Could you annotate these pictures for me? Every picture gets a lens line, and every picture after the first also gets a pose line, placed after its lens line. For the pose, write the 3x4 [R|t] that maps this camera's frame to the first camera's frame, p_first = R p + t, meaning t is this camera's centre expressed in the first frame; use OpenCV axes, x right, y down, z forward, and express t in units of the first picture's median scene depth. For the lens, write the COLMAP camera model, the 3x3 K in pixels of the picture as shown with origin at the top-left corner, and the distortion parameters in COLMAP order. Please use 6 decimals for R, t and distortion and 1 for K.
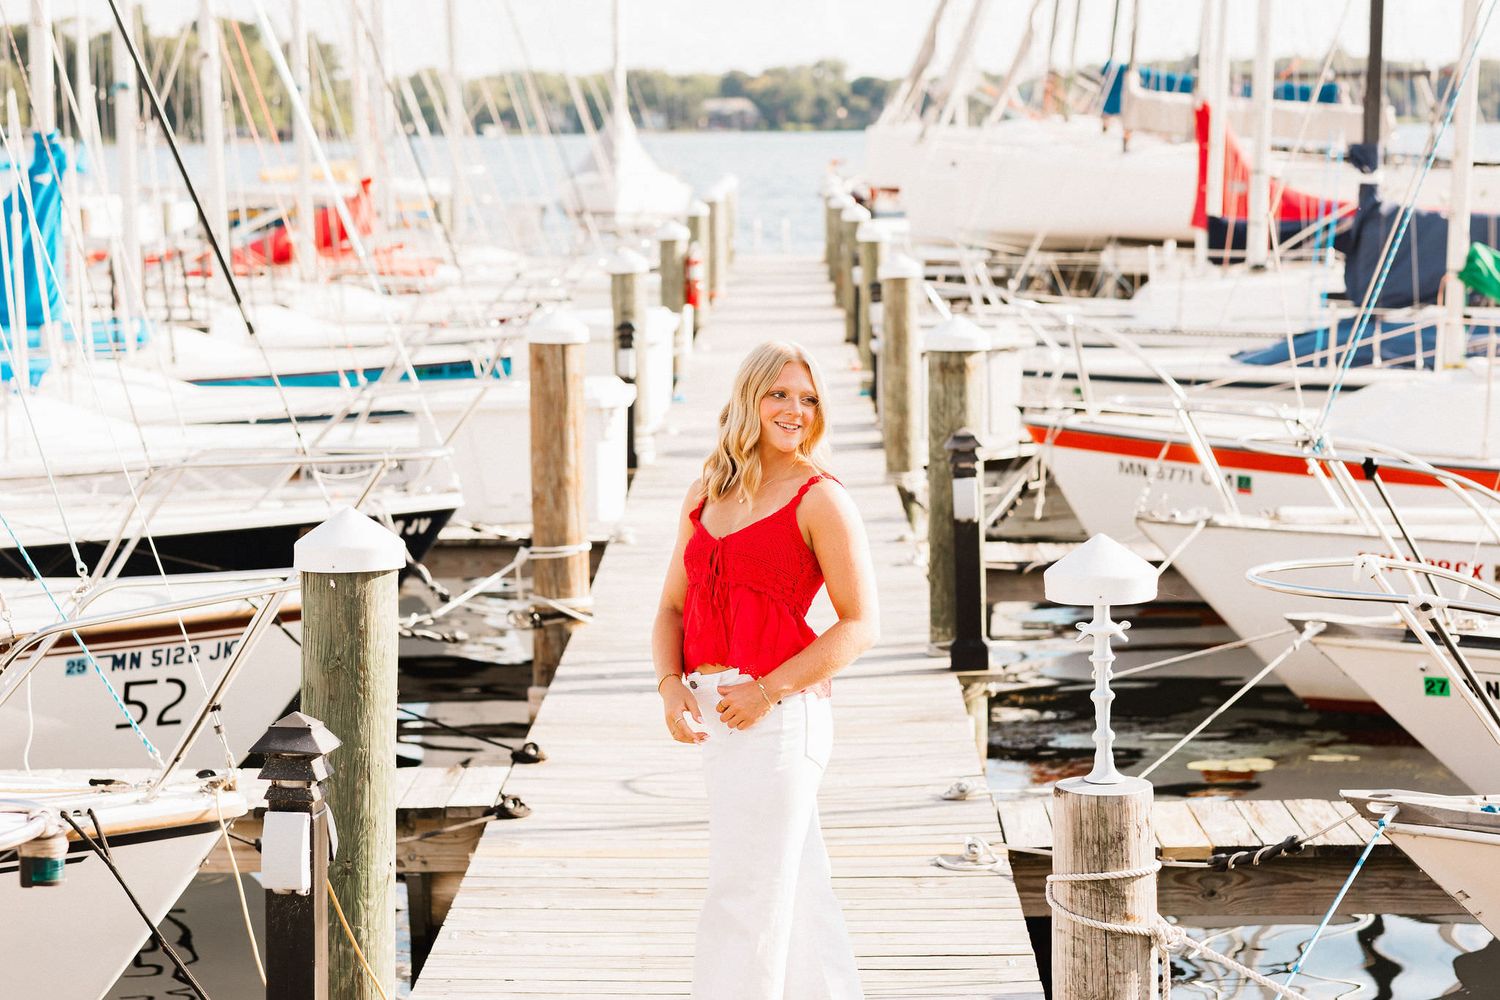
lens RADIAL K [[3590.1, 0, 749.1], [0, 3590.1, 426.4], [0, 0, 1]] dist [0.148229, 0.667829]
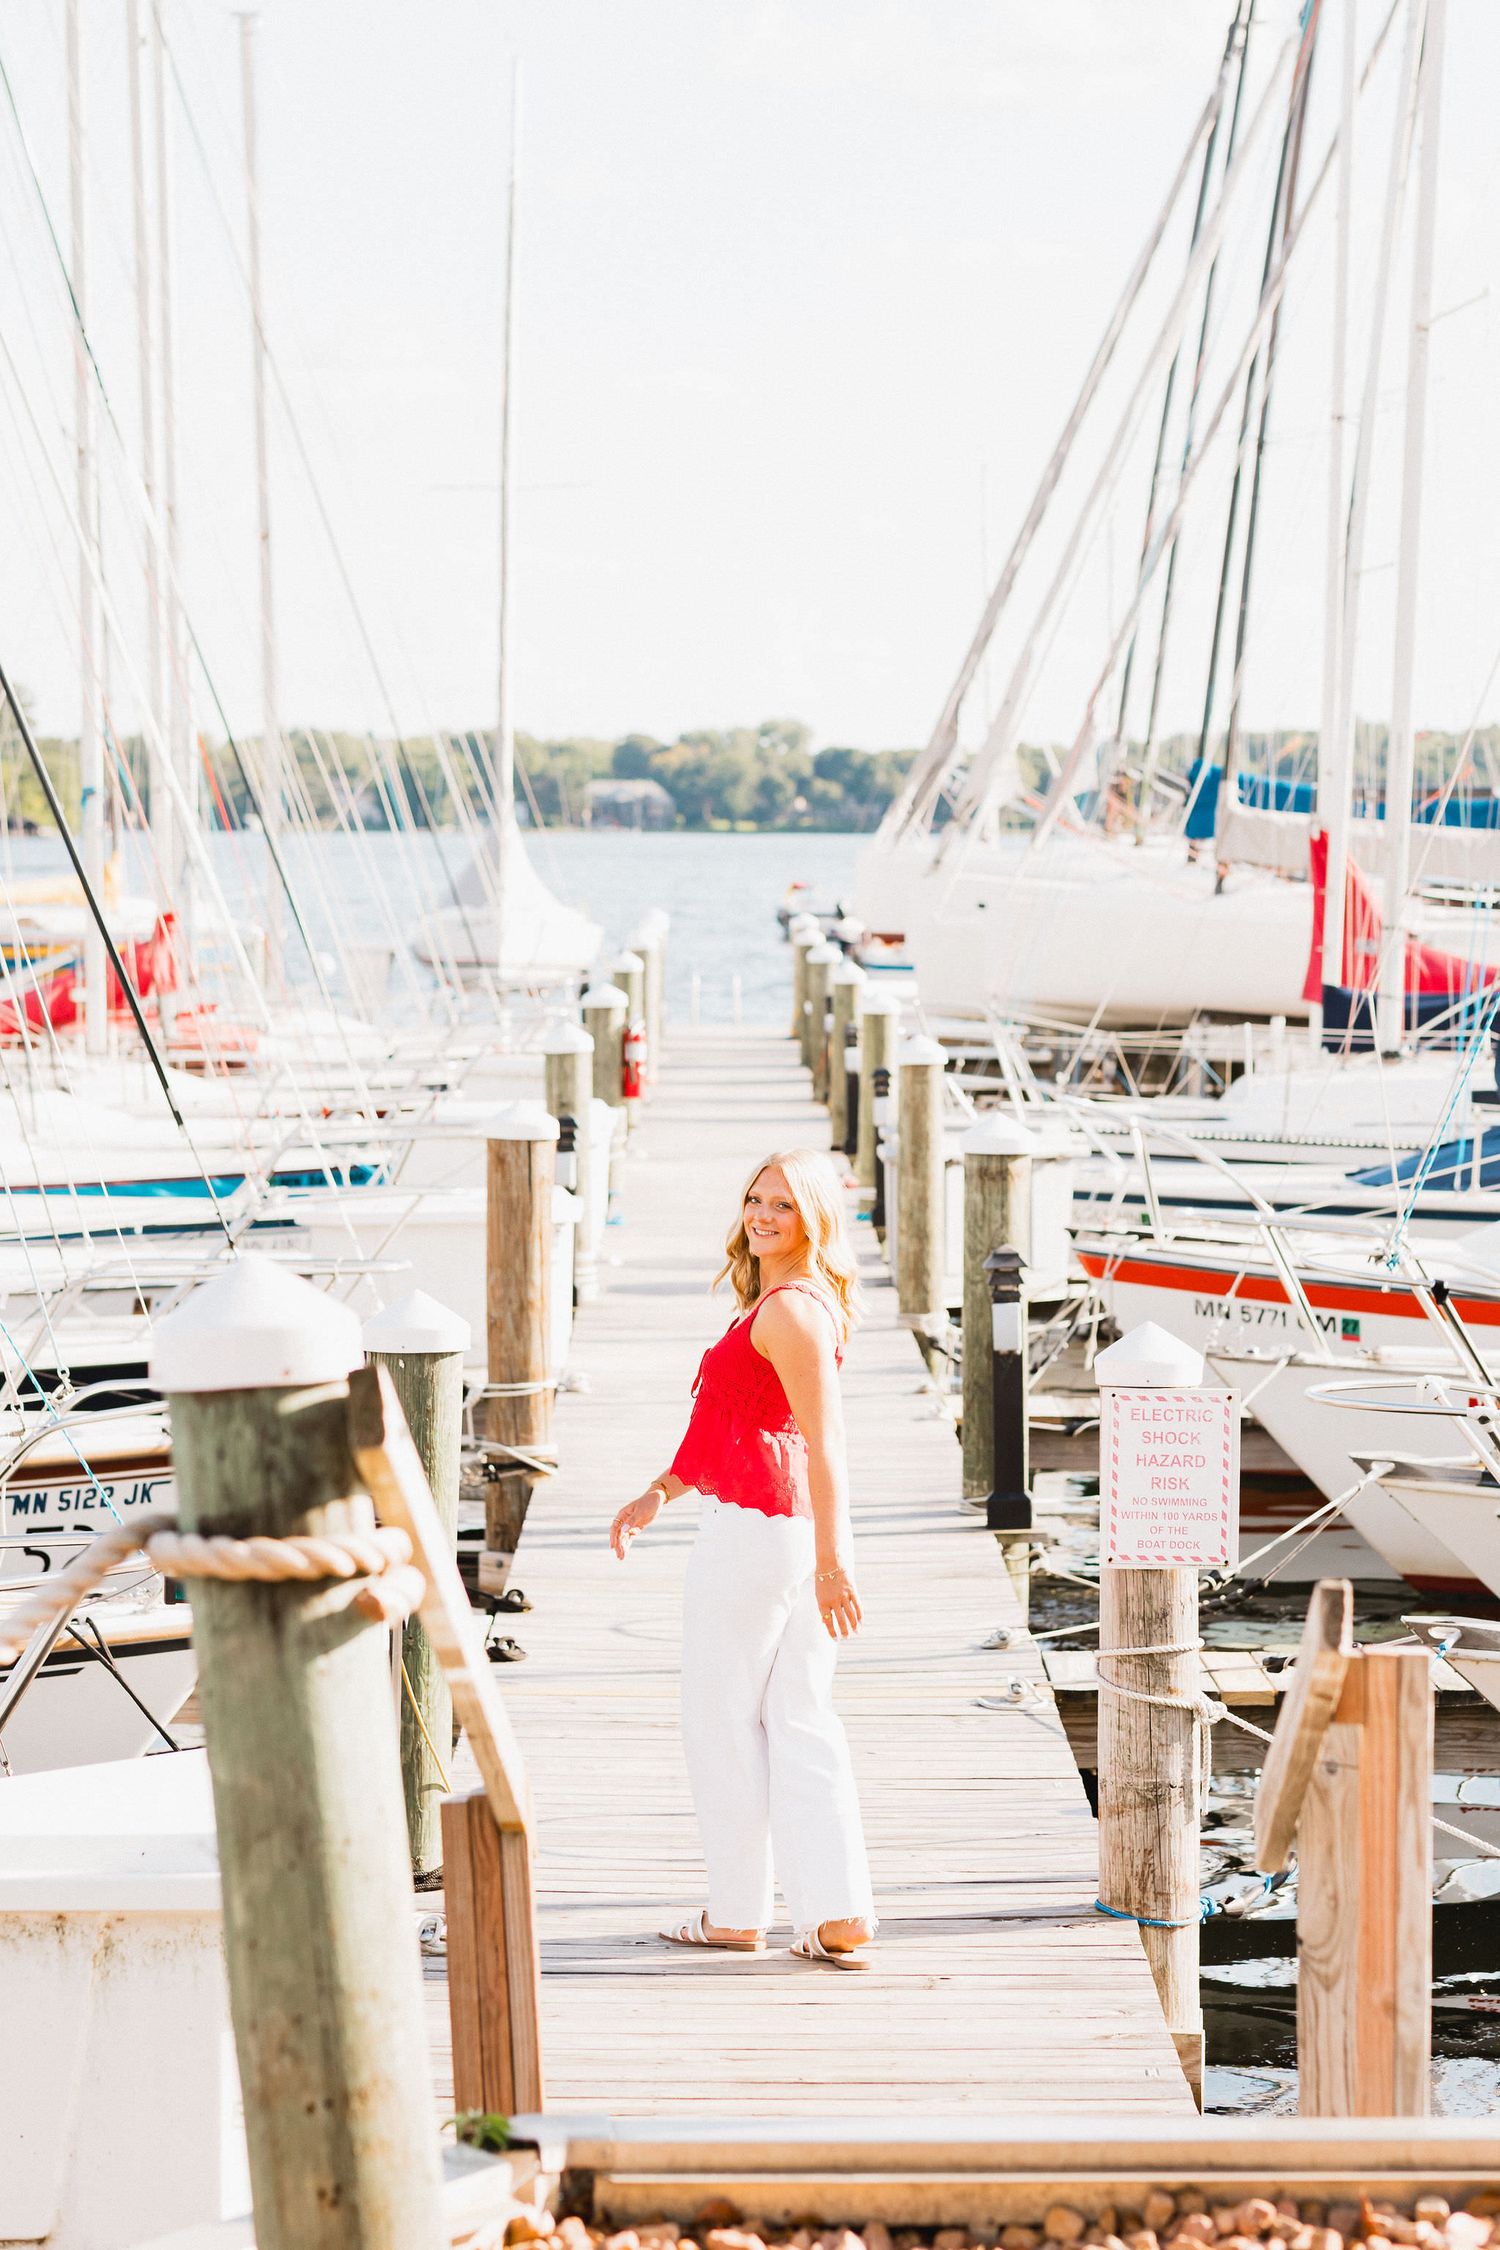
lens RADIAL K [[5664.8, 0, 750.0], [0, 5664.8, 1125.0], [0, 0, 1]] dist [0.101398, -0.098684]
pose [[0.999757, 0.011629, 0.018710, -0.017619], [-0.011080, 0.999513, -0.029177, 0.008053], [-0.019040, 0.028963, 0.999399, -0.229783]]
